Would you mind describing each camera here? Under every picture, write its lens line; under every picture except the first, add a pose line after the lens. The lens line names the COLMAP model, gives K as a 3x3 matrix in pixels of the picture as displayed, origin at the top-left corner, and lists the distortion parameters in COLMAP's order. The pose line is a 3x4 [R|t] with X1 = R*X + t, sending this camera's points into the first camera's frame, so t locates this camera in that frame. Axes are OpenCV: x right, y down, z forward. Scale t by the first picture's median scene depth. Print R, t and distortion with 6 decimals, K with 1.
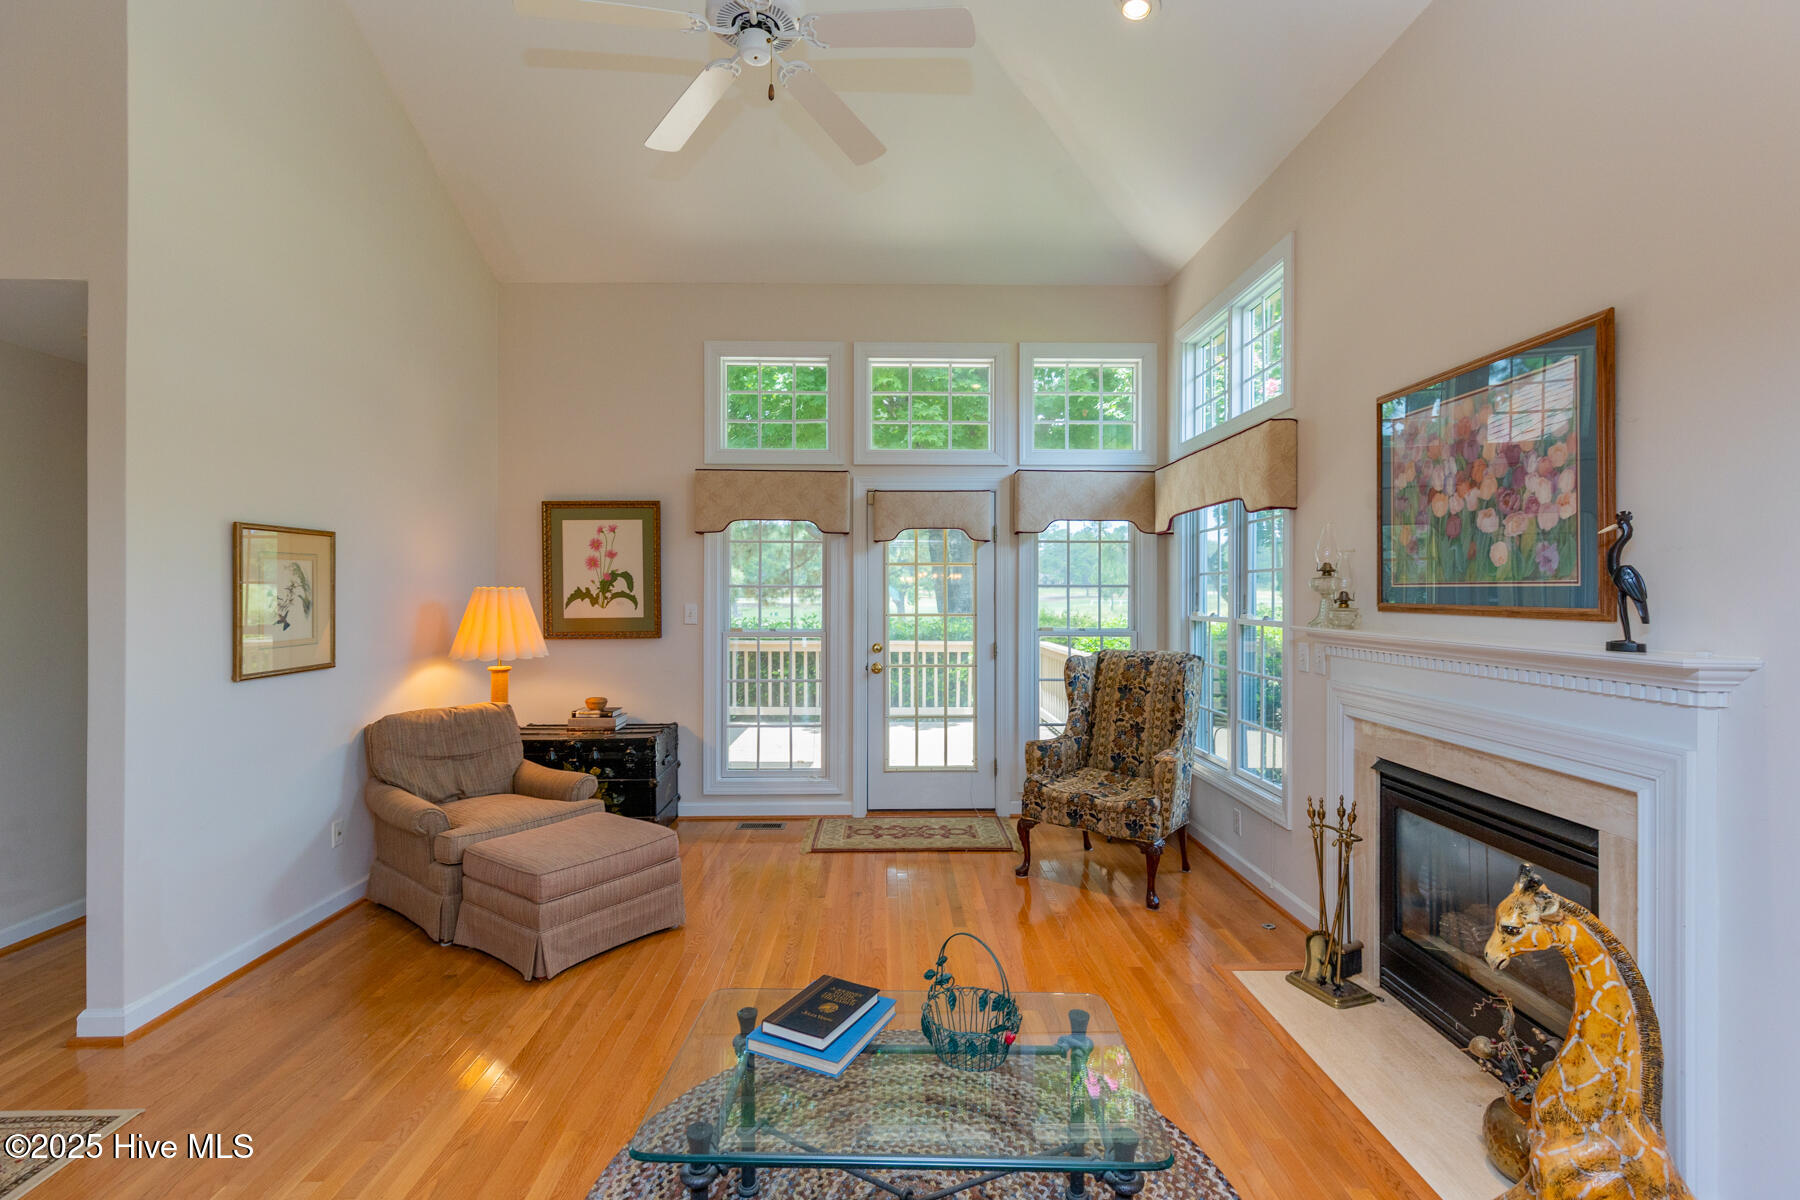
lens RADIAL K [[815.9, 0, 896.3], [0, 815.9, 594.8], [0, 0, 1]] dist [0.010021, -0.001756]
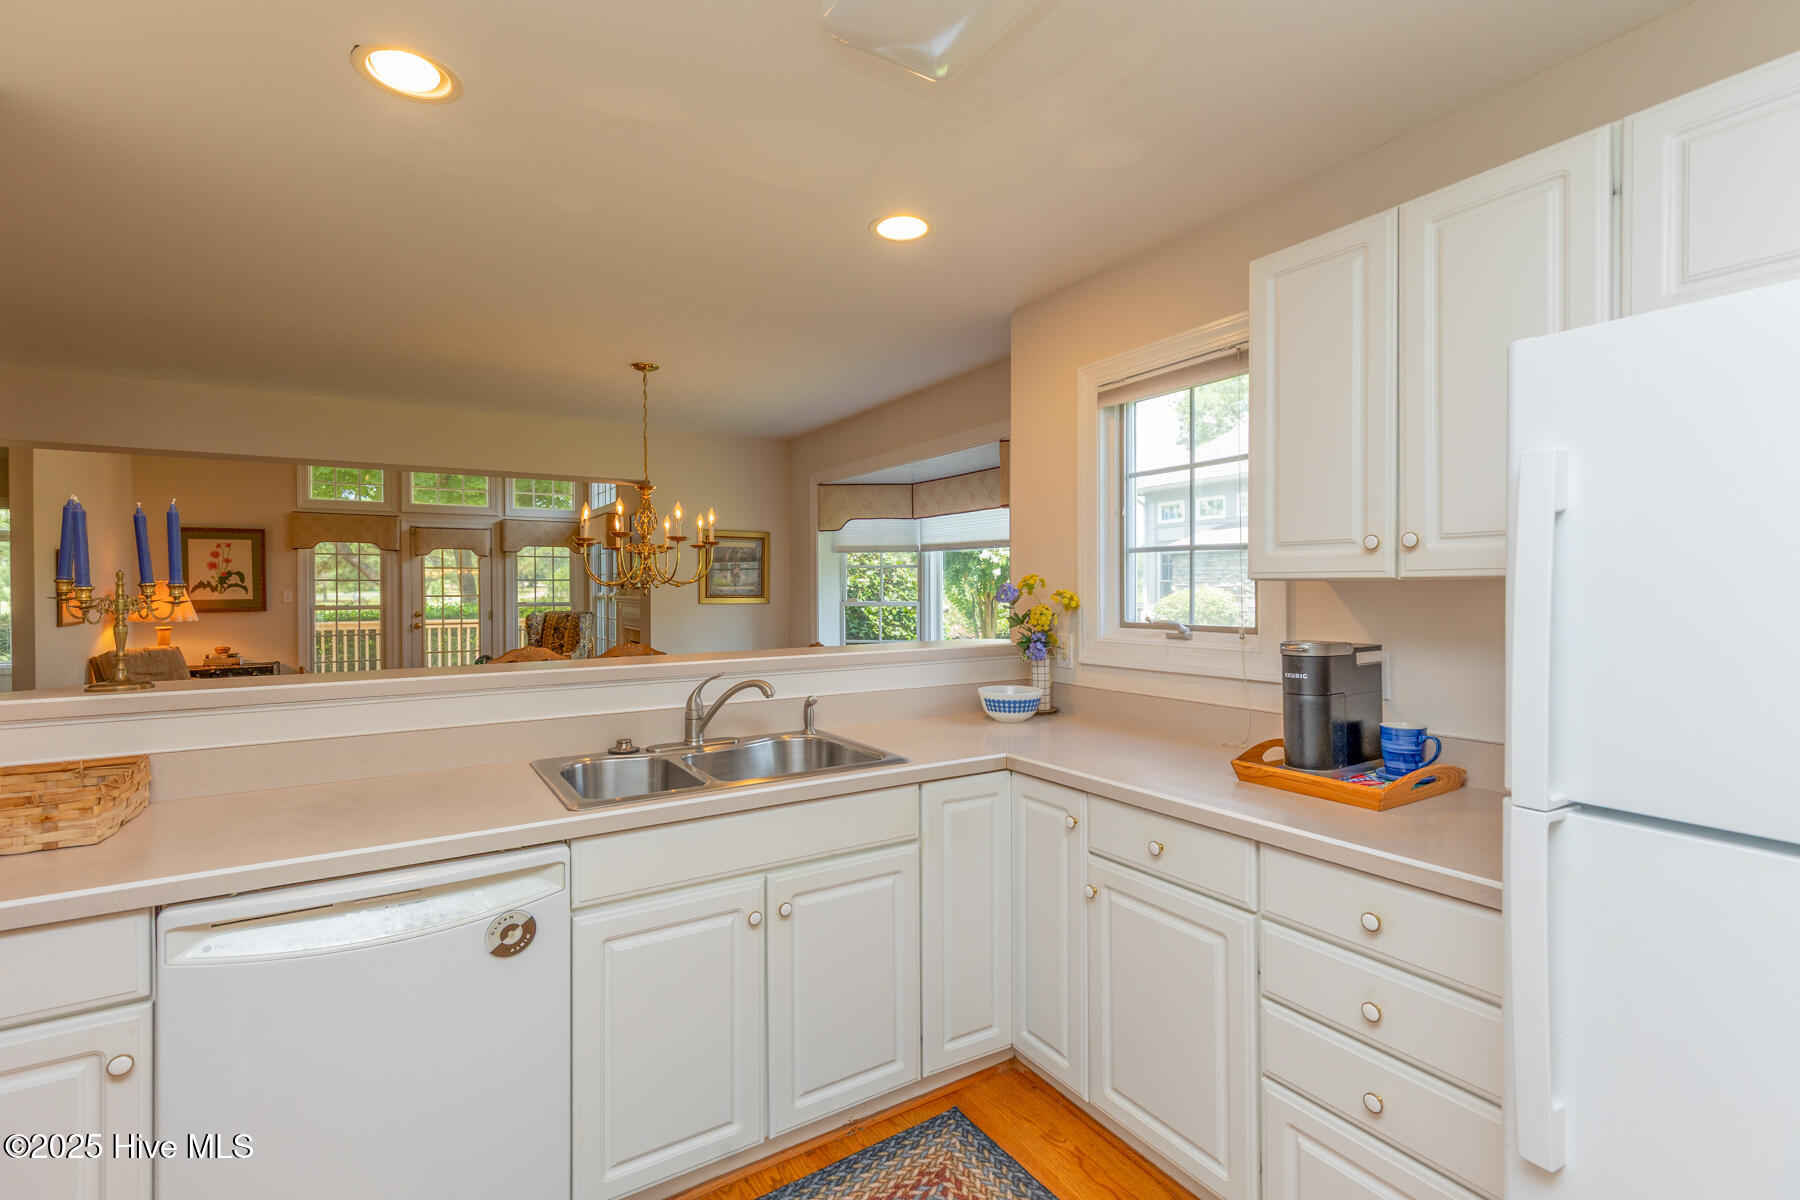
lens RADIAL K [[815.9, 0, 904.6], [0, 815.9, 592.8], [0, 0, 1]] dist [0.010021, -0.001756]
pose [[0.858304, -0.007090, 0.513093, -0.030215], [0.004313, 0.999969, 0.006603, 0.010187], [-0.513124, -0.003455, 0.858308, -1.182101]]
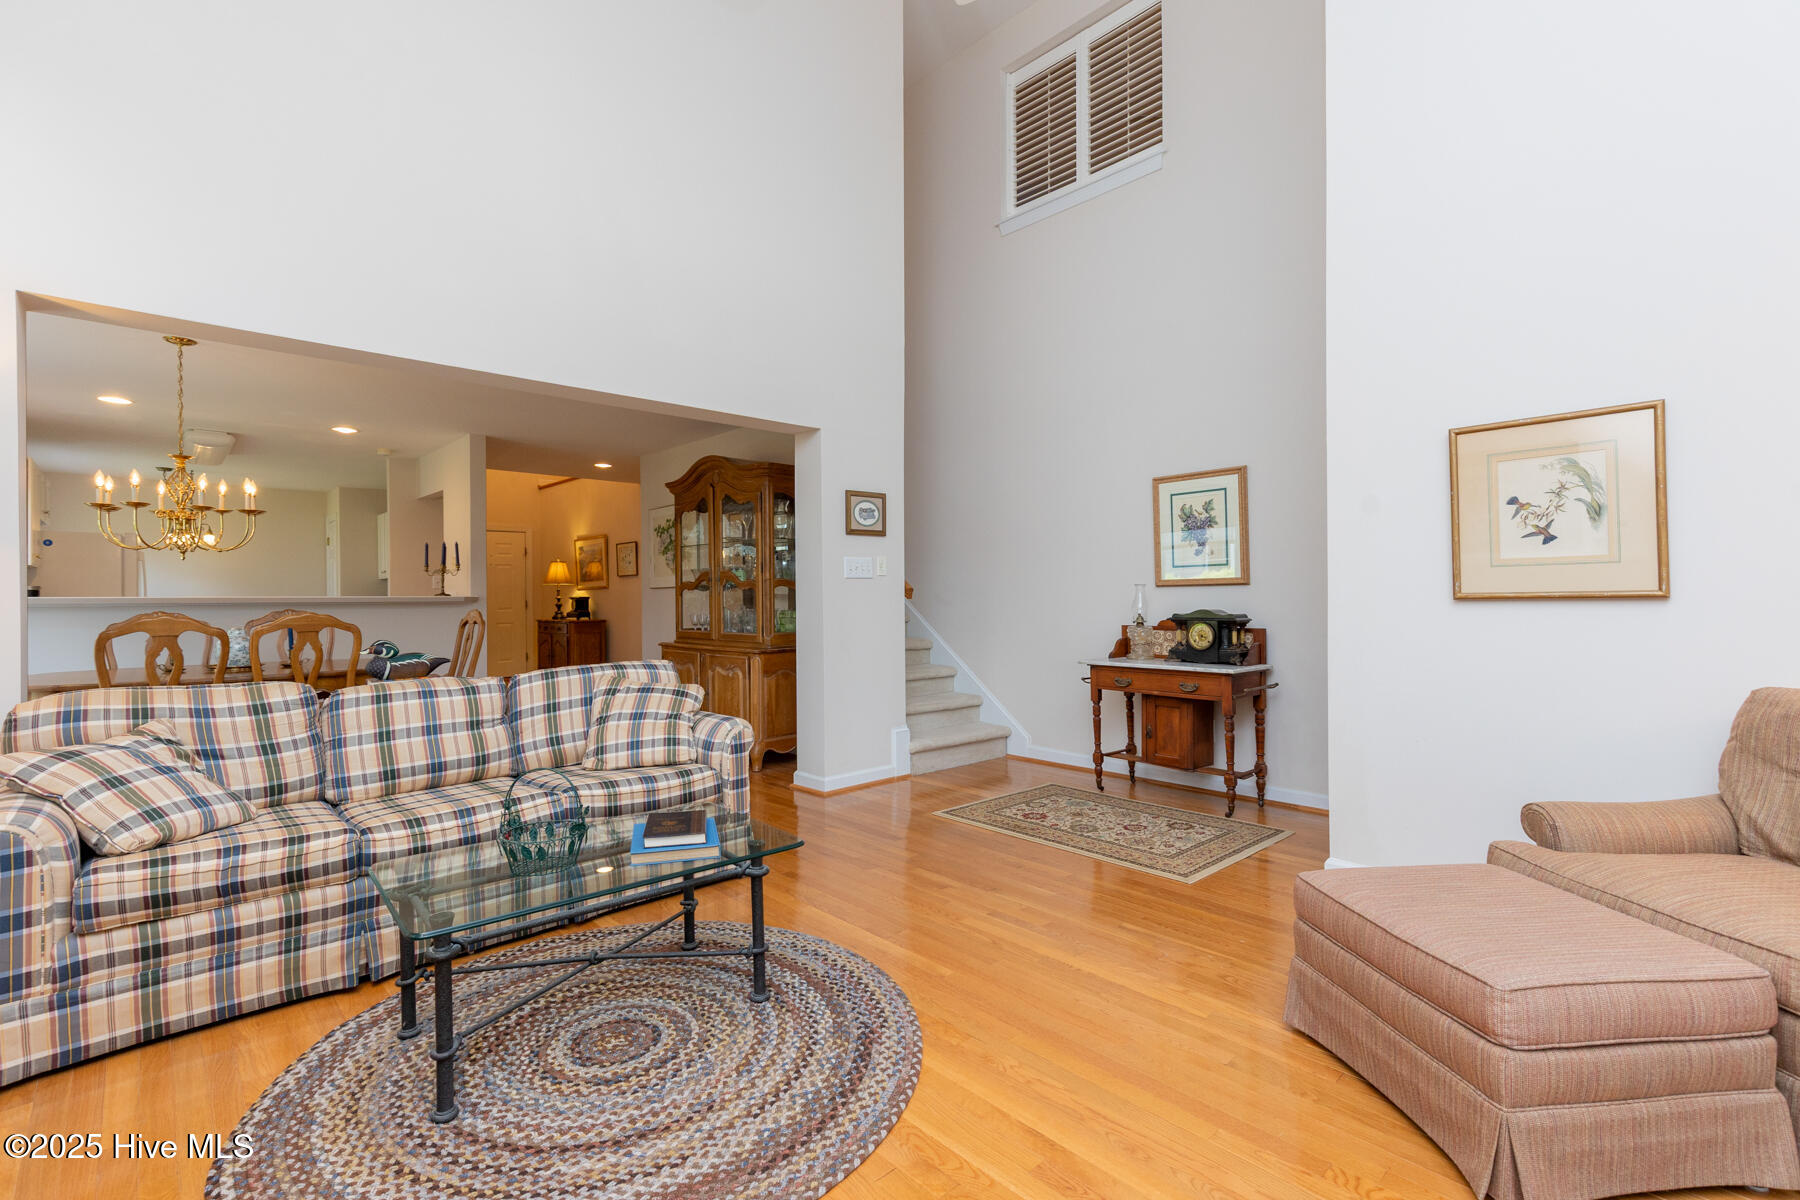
lens RADIAL K [[815.9, 0, 883.6], [0, 815.9, 594.0], [0, 0, 1]] dist [0.010021, -0.001756]
pose [[-0.753631, 0.001933, -0.657295, 0.184128], [0.005703, 0.999977, -0.003599, 0.062822], [0.657273, -0.006461, -0.753625, 0.819069]]
